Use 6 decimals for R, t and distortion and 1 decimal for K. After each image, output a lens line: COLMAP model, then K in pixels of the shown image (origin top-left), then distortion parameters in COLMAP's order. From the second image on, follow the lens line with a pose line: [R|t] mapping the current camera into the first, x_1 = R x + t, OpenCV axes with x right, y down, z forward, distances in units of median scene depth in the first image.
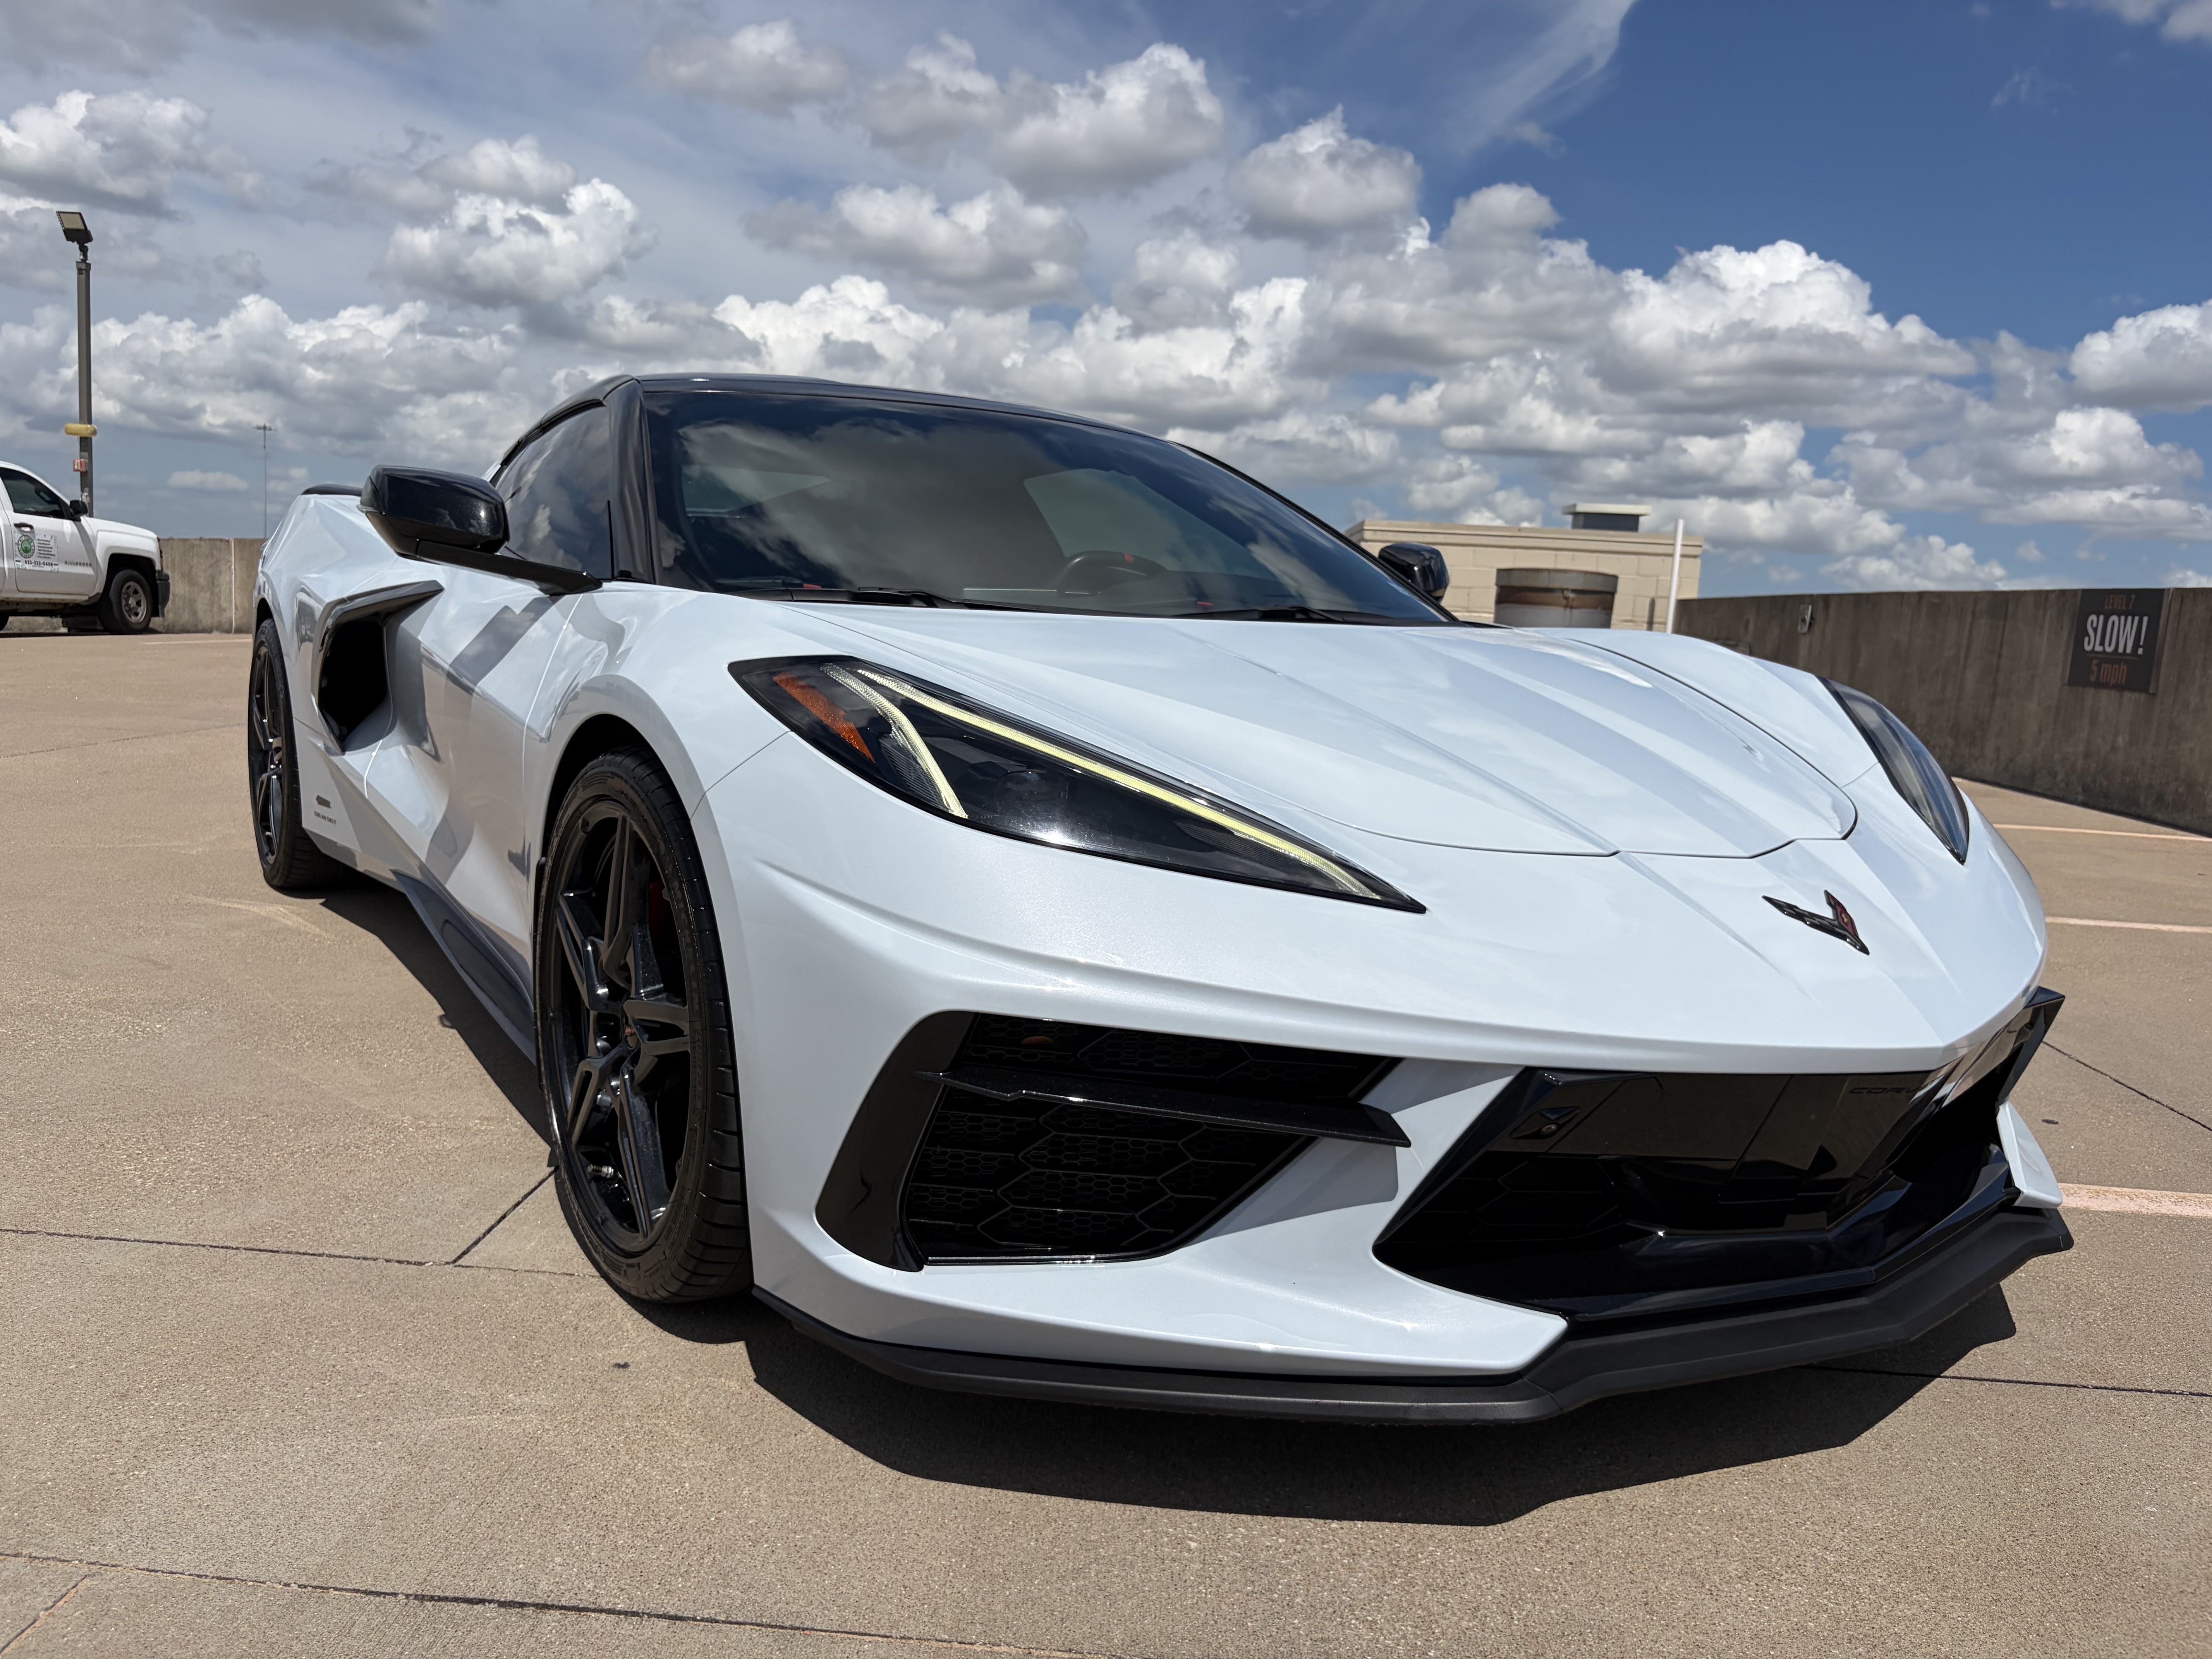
lens RADIAL K [[1640.6, 0, 1098.6], [0, 1640.6, 828.2], [0, 0, 1]] dist [0.003626, -0.013341]
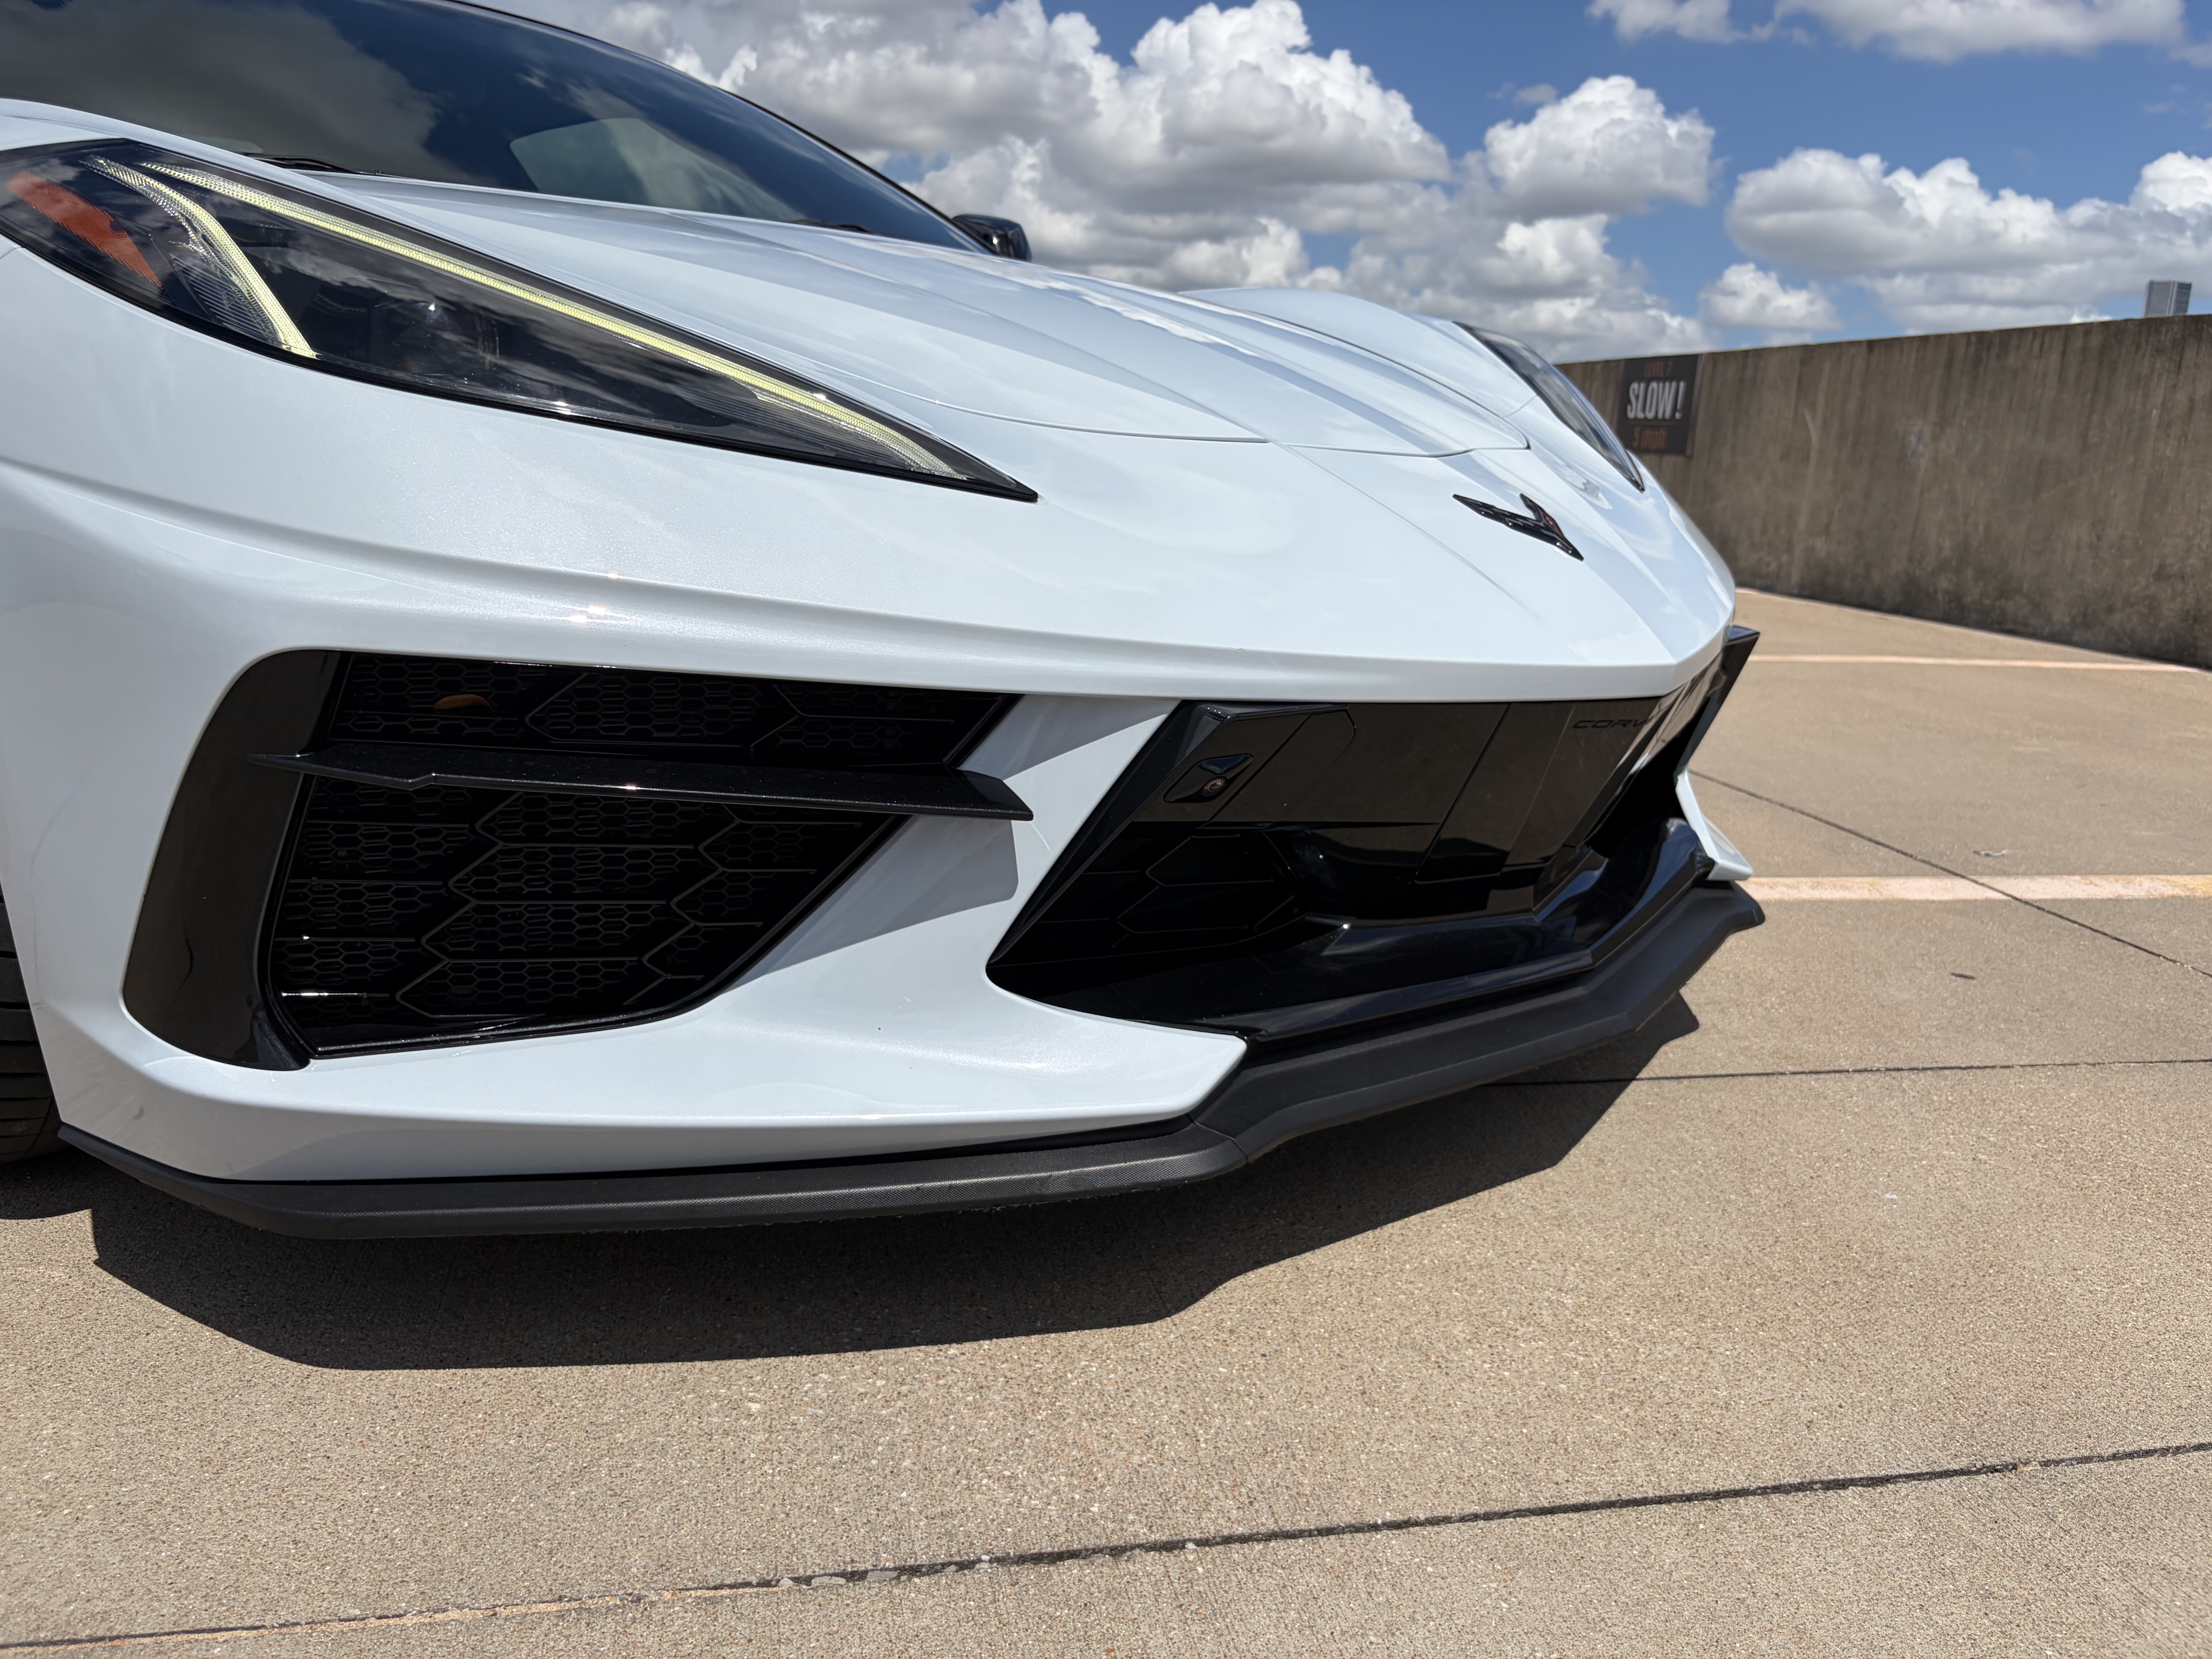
lens RADIAL K [[1640.6, 0, 1098.6], [0, 1640.6, 828.2], [0, 0, 1]] dist [0.003626, -0.013341]
pose [[0.968183, -0.068059, 0.240811, 0.045477], [0.042527, 0.993057, 0.109681, 0.113889], [-0.246604, -0.095950, 0.964355, 0.294483]]
